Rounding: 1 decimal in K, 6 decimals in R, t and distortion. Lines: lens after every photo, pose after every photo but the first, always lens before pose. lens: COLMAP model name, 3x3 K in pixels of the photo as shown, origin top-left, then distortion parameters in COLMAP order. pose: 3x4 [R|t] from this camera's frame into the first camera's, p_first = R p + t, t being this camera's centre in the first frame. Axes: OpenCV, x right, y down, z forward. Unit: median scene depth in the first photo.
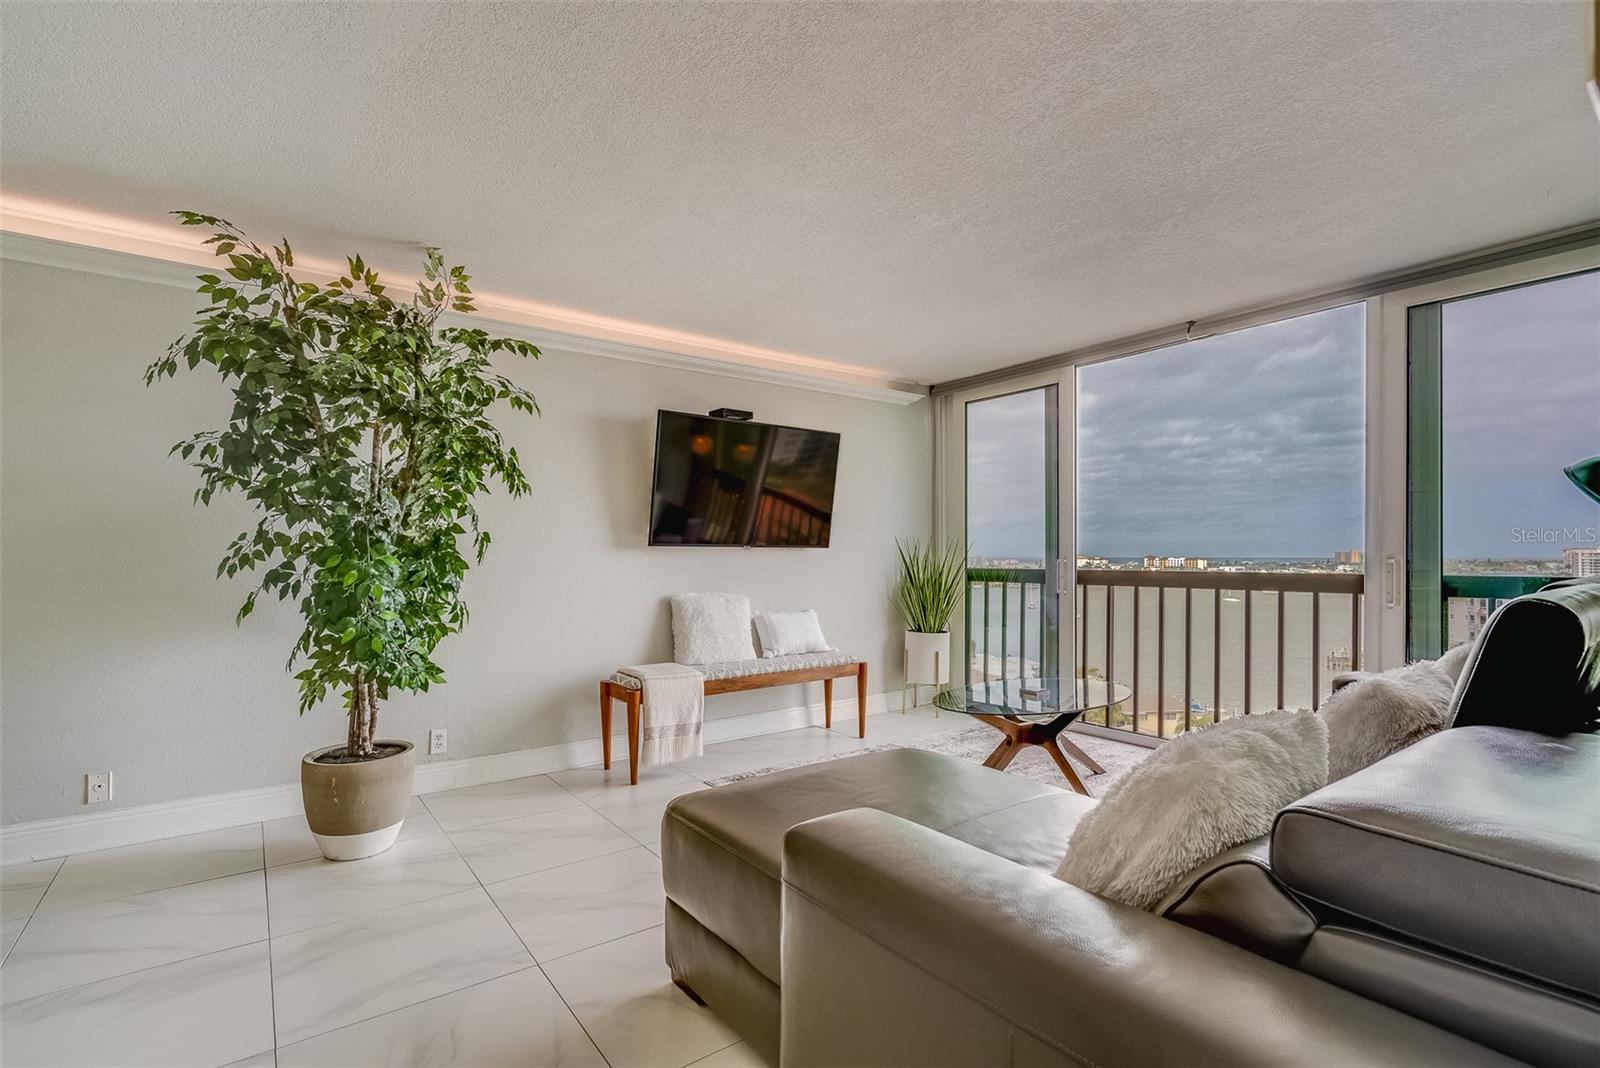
lens RADIAL K [[741.7, 0, 791.0], [0, 741.7, 553.3], [0, 0, 1]] dist [-0.001024, 0.001175]
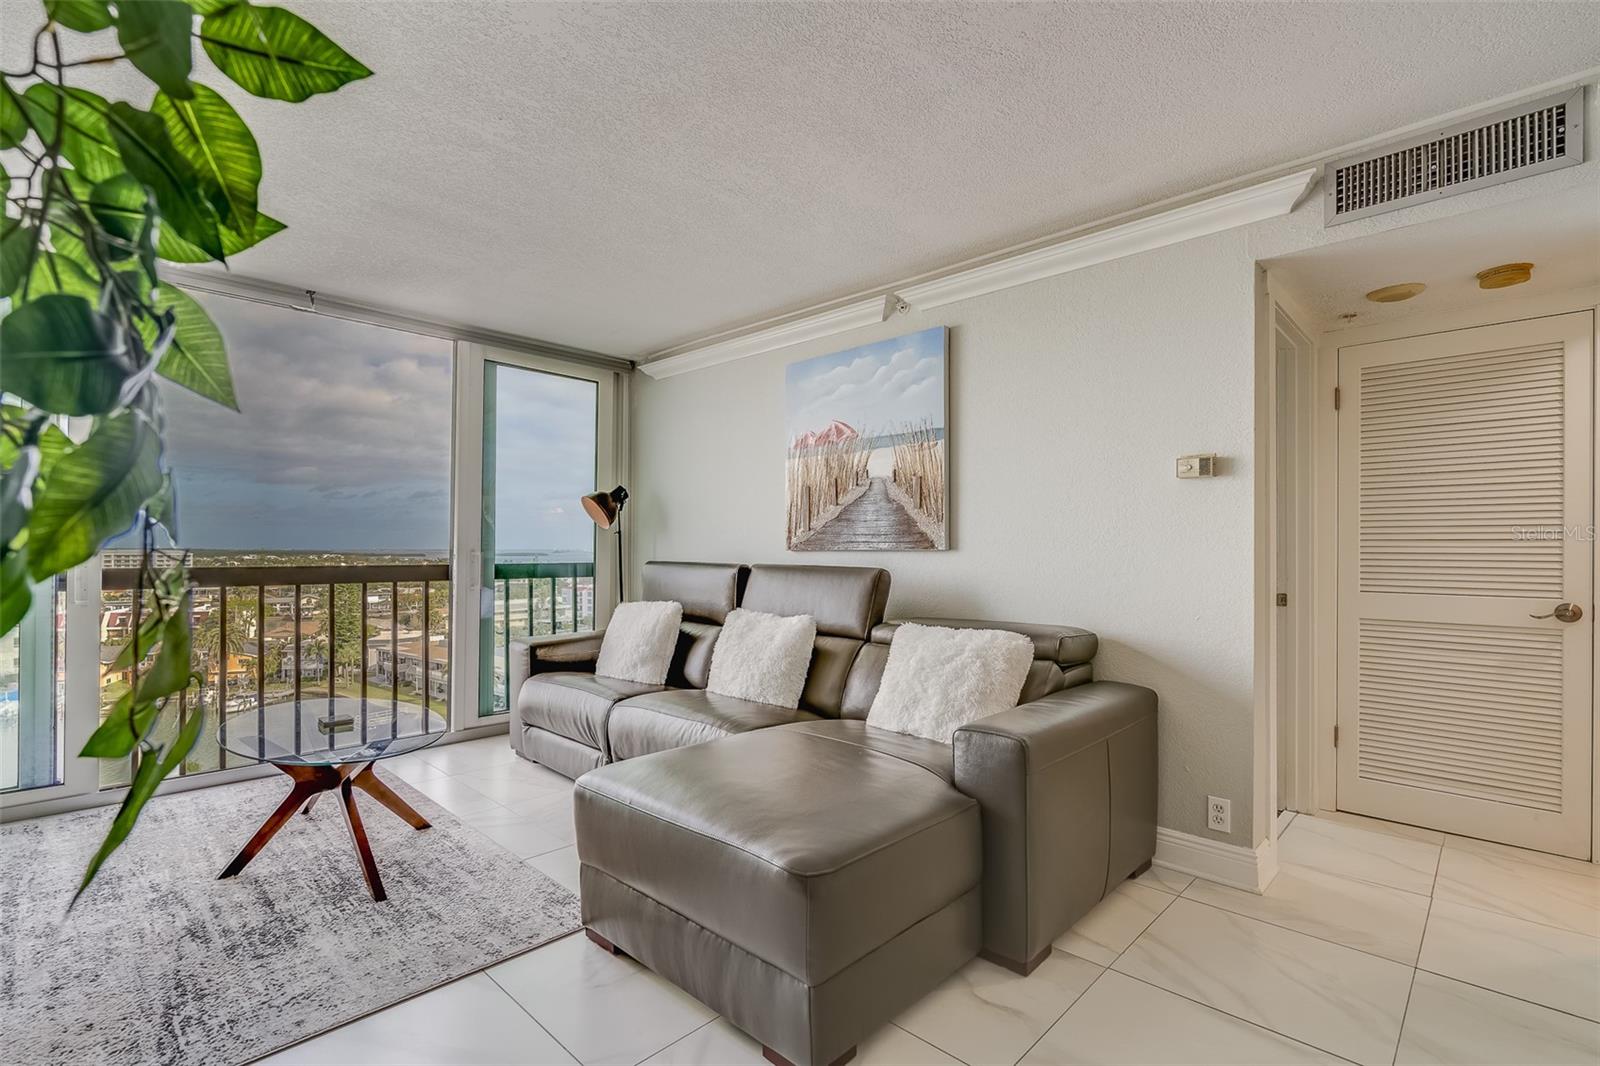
lens RADIAL K [[741.7, 0, 791.0], [0, 741.7, 552.3], [0, 0, 1]] dist [-0.001024, 0.001175]
pose [[-0.154624, -0.004237, 0.987964, -0.409846], [-0.007531, 0.999967, 0.003110, 0.001082], [-0.987945, -0.006960, -0.154651, 0.500168]]
